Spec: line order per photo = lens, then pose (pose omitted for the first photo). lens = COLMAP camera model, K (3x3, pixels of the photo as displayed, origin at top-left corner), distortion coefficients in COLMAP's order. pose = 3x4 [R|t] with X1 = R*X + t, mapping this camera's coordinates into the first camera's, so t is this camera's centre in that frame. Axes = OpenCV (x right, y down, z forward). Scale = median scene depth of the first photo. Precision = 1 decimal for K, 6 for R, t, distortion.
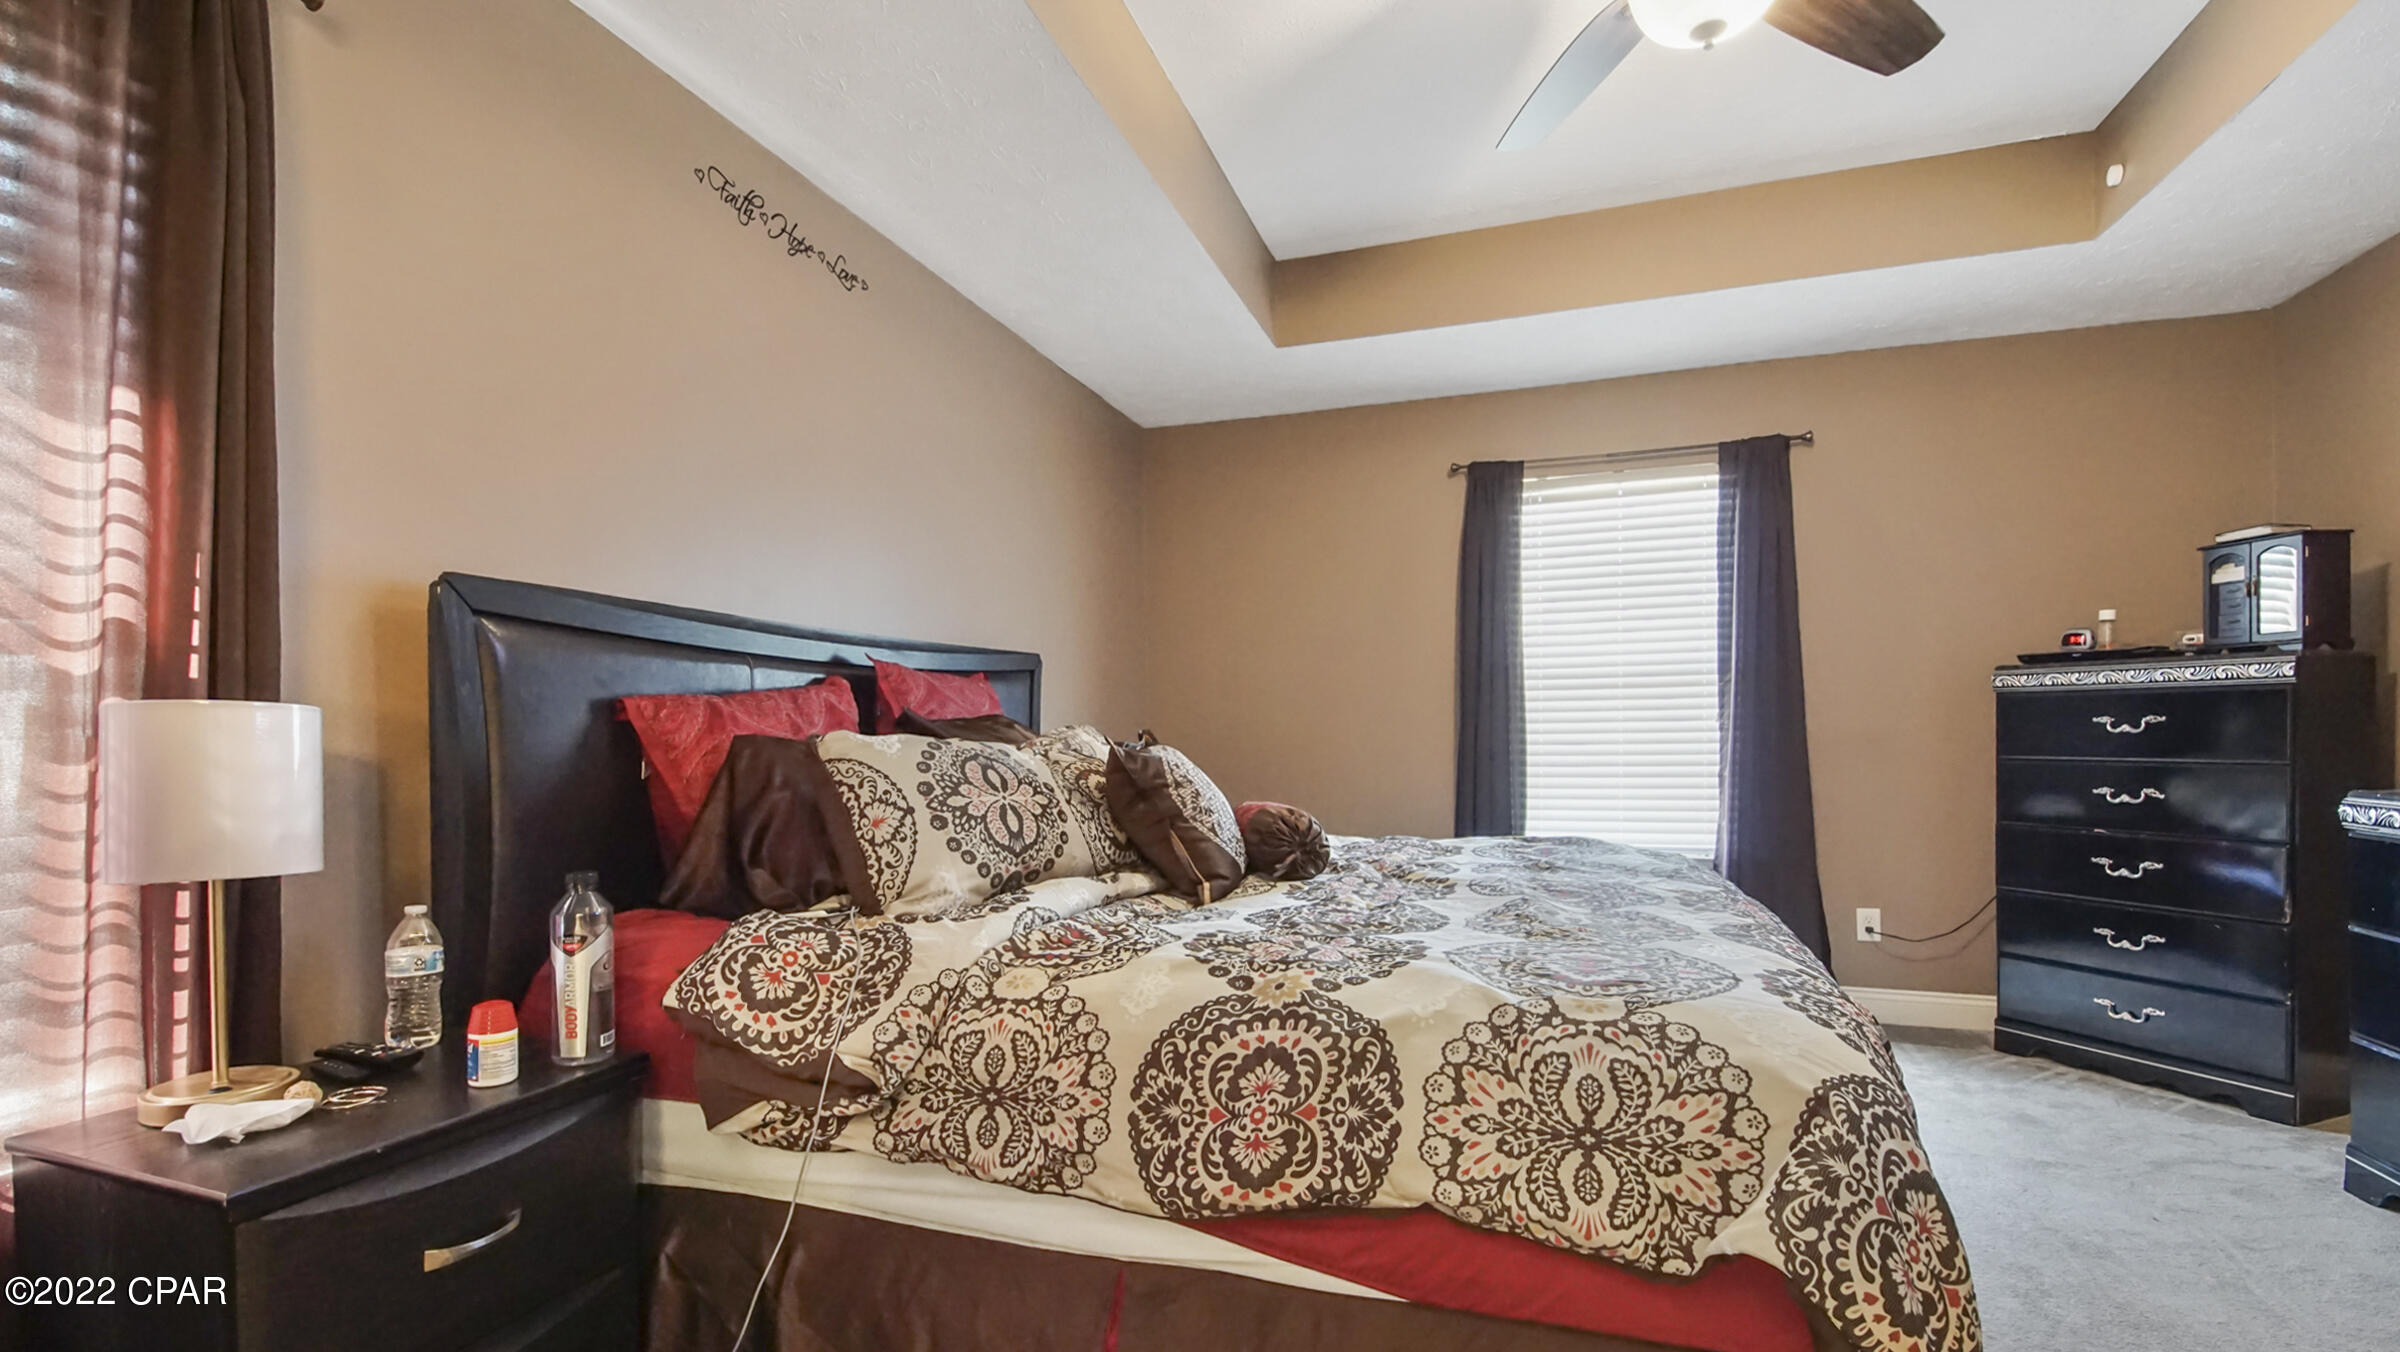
lens RADIAL K [[1063.2, 0, 1206.9], [0, 1063.2, 675.1], [0, 0, 1]] dist [0.027799, -0.006881]
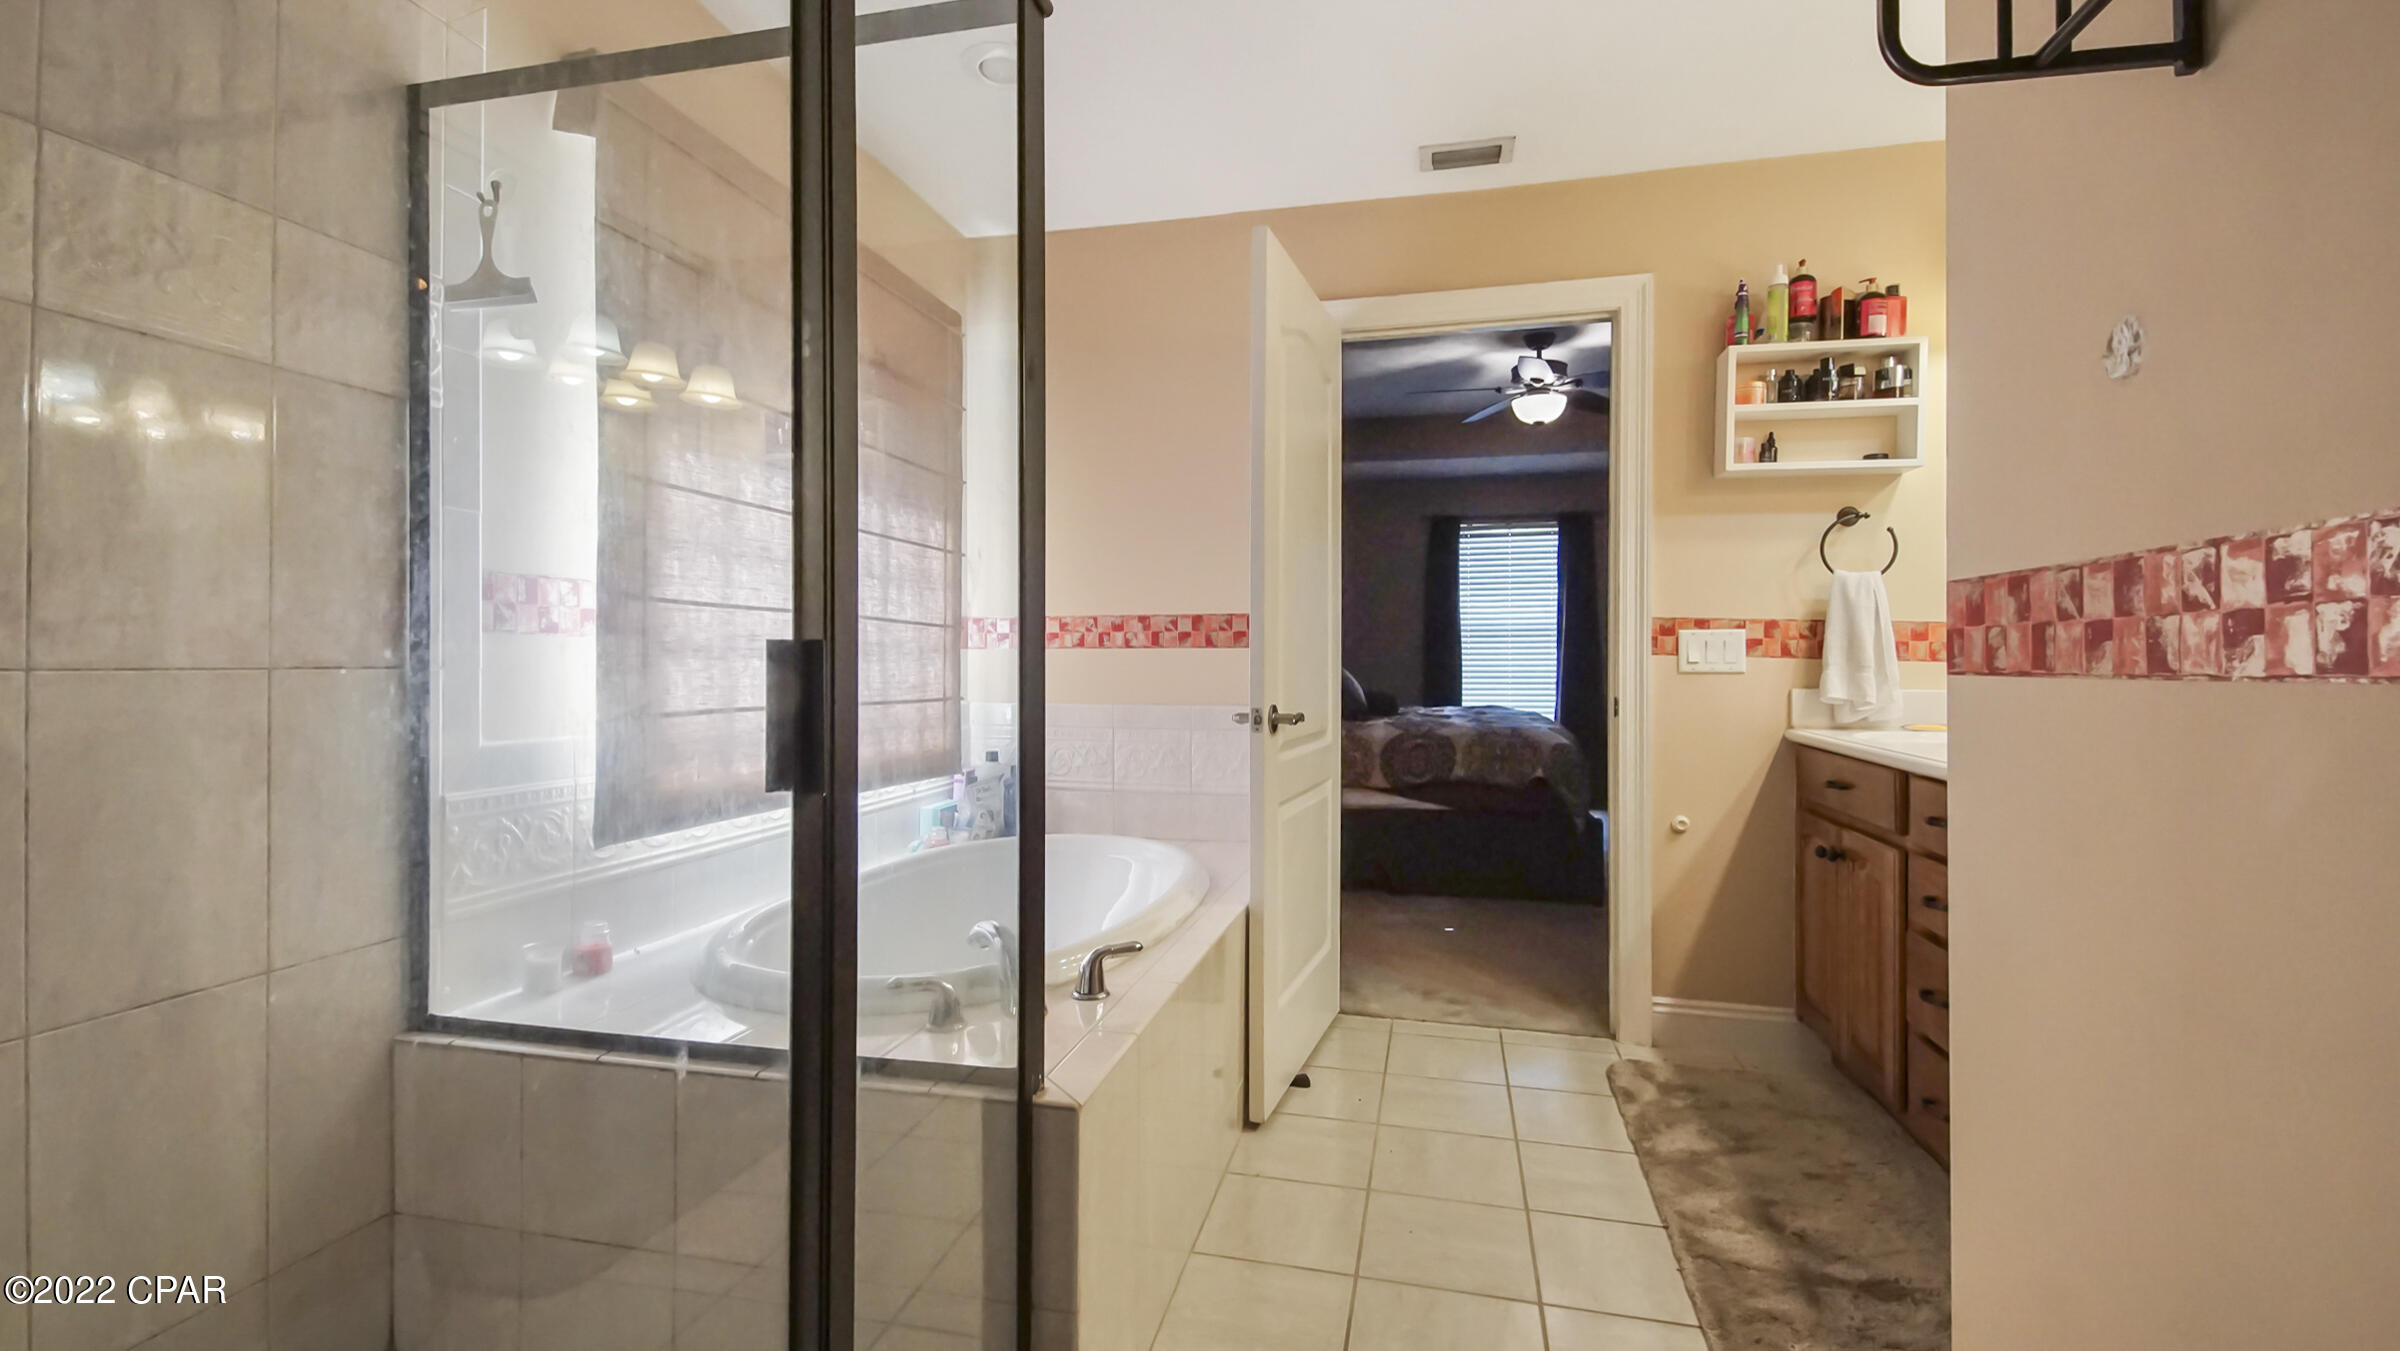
lens RADIAL K [[1063.2, 0, 1188.7], [0, 1063.2, 666.9], [0, 0, 1]] dist [0.027799, -0.006881]
pose [[0.995882, 0.003145, 0.090602, -1.041572], [-0.009440, 0.997563, 0.069135, -0.163783], [-0.090164, -0.069706, 0.993485, -2.512586]]
